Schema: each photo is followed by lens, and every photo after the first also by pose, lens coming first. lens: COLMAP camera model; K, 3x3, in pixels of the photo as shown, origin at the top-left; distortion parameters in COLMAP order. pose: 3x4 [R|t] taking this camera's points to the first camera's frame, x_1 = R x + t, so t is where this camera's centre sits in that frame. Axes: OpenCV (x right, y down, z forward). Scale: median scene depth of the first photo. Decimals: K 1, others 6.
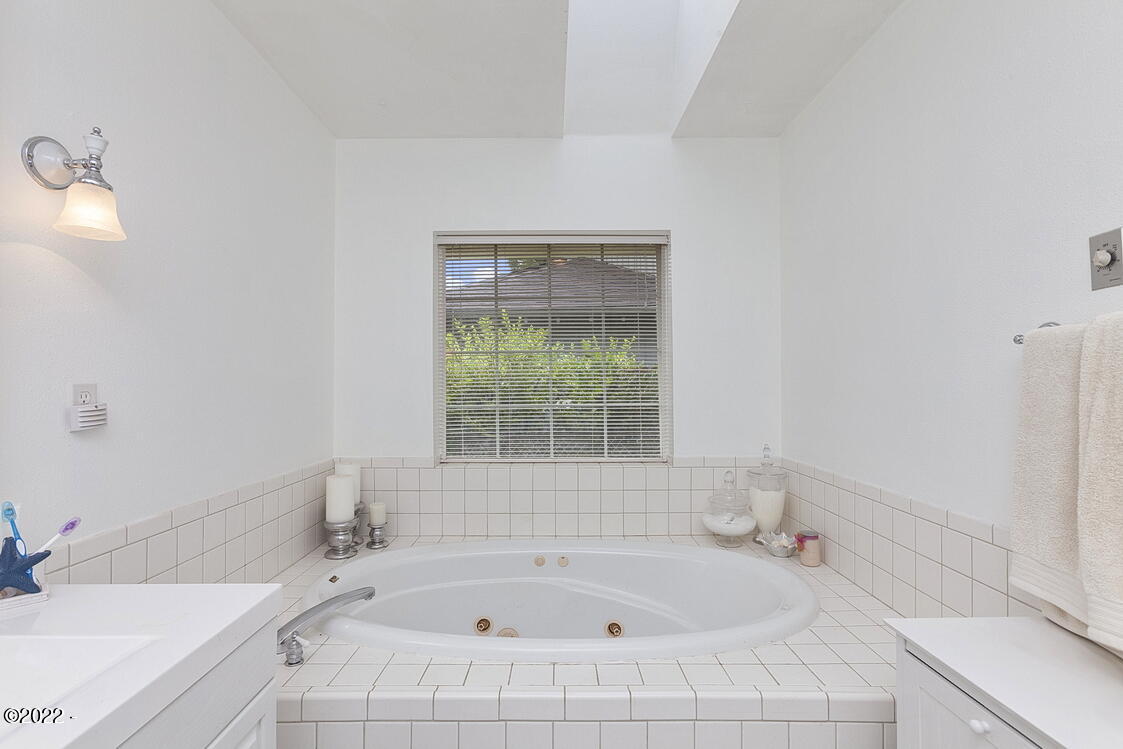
lens RADIAL K [[536.5, 0, 561.5], [0, 536.5, 374.5], [0, 0, 1]] dist [-0.000928, -0.000337]
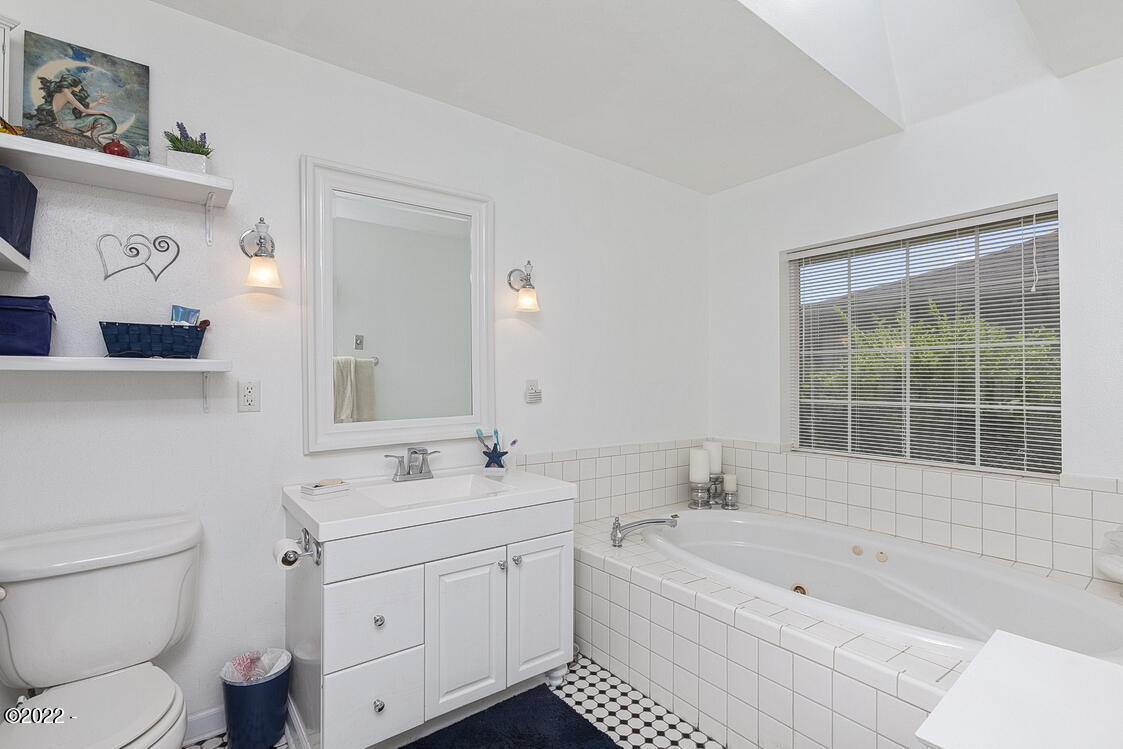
lens RADIAL K [[526.6, 0, 561.5], [0, 526.6, 374.5], [0, 0, 1]] dist [0.000513, 0.000208]
pose [[0.607323, -0.006219, -0.794430, 0.429366], [0.008279, 0.999965, -0.001499, -0.000712], [0.794412, -0.005667, 0.607353, -0.086494]]
